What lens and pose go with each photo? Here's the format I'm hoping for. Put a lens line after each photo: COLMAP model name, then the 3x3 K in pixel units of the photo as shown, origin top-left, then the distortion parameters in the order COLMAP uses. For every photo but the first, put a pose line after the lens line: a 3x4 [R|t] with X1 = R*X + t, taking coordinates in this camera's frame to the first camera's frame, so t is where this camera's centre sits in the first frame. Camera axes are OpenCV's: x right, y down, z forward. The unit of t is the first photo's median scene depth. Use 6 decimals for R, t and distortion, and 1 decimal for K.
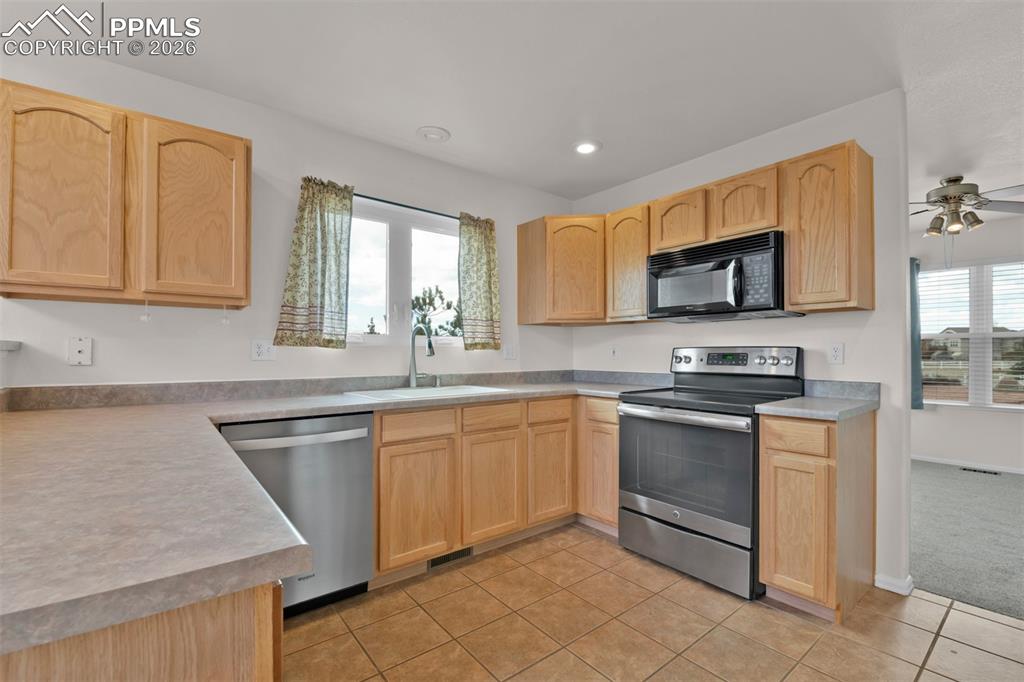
lens RADIAL K [[446.1, 0, 503.6], [0, 446.1, 350.2], [0, 0, 1]] dist [-0.009511, -0.003968]
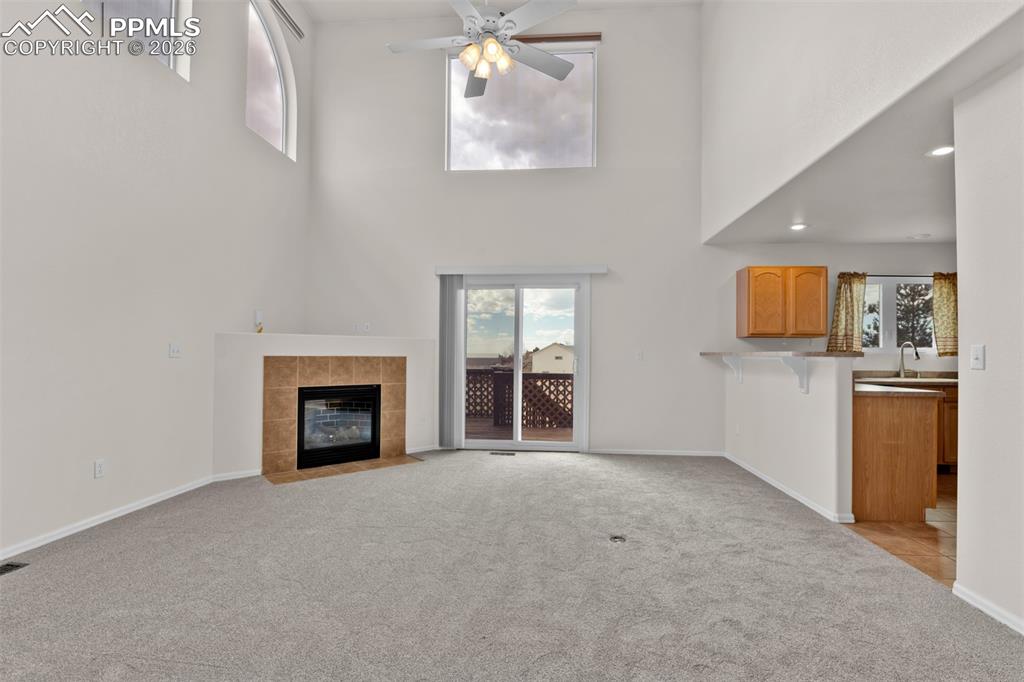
lens RADIAL K [[446.1, 0, 519.3], [0, 446.1, 351.0], [0, 0, 1]] dist [-0.009511, -0.003968]
pose [[0.740541, -0.000937, -0.672011, -0.161900], [-0.004268, 0.999972, -0.006098, -0.004802], [0.671998, 0.007384, 0.740516, -1.436824]]
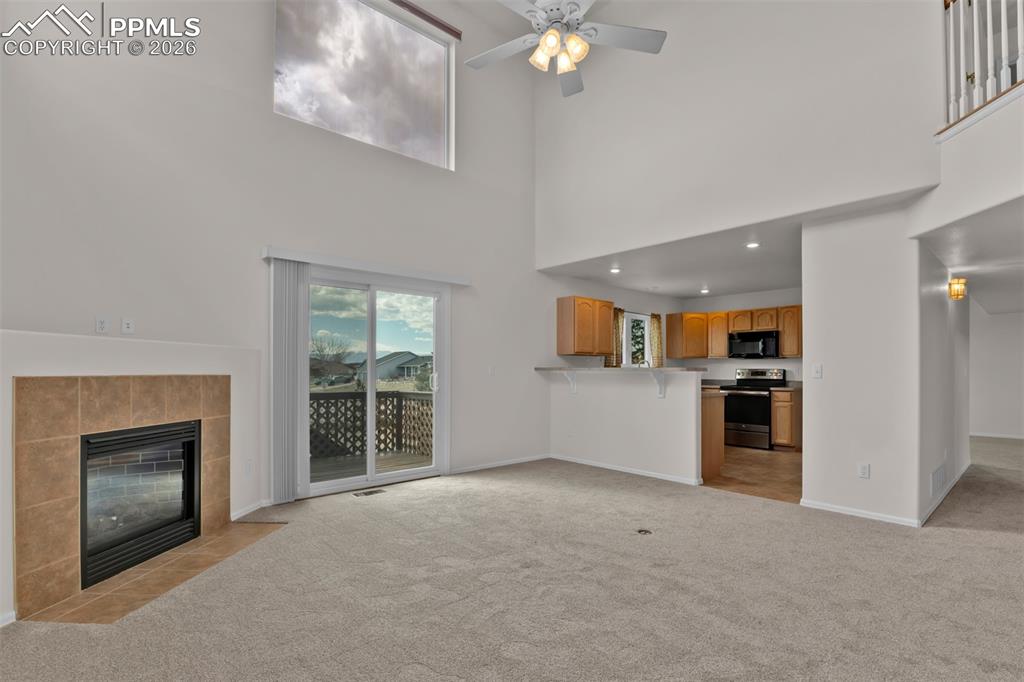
lens RADIAL K [[467.8, 0, 520.8], [0, 467.8, 366.9], [0, 0, 1]] dist [-0.019084, -0.004529]
pose [[0.997380, 0.001645, 0.072320, -1.164652], [-0.001439, 0.999995, -0.002907, -0.010388], [-0.072325, 0.002795, 0.997377, -1.746062]]
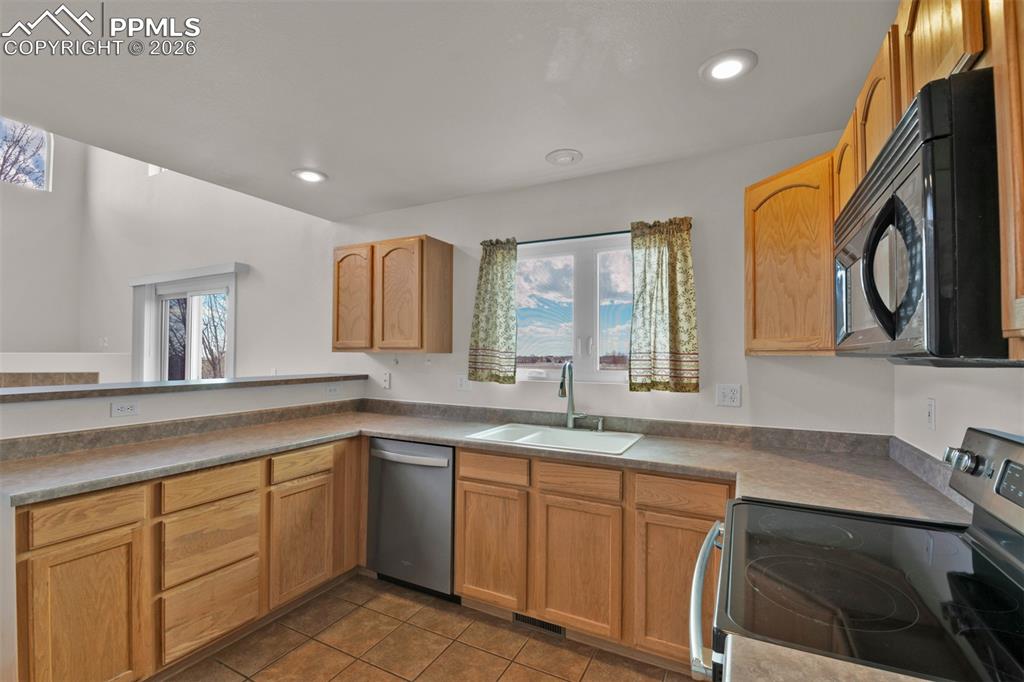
lens RADIAL K [[446.1, 0, 539.1], [0, 446.1, 343.9], [0, 0, 1]] dist [-0.009511, -0.003968]
pose [[0.426344, -0.015501, -0.904428, 0.676942], [-0.001190, 0.999843, -0.017698, -0.083205], [0.904560, 0.008622, 0.426259, 0.581461]]
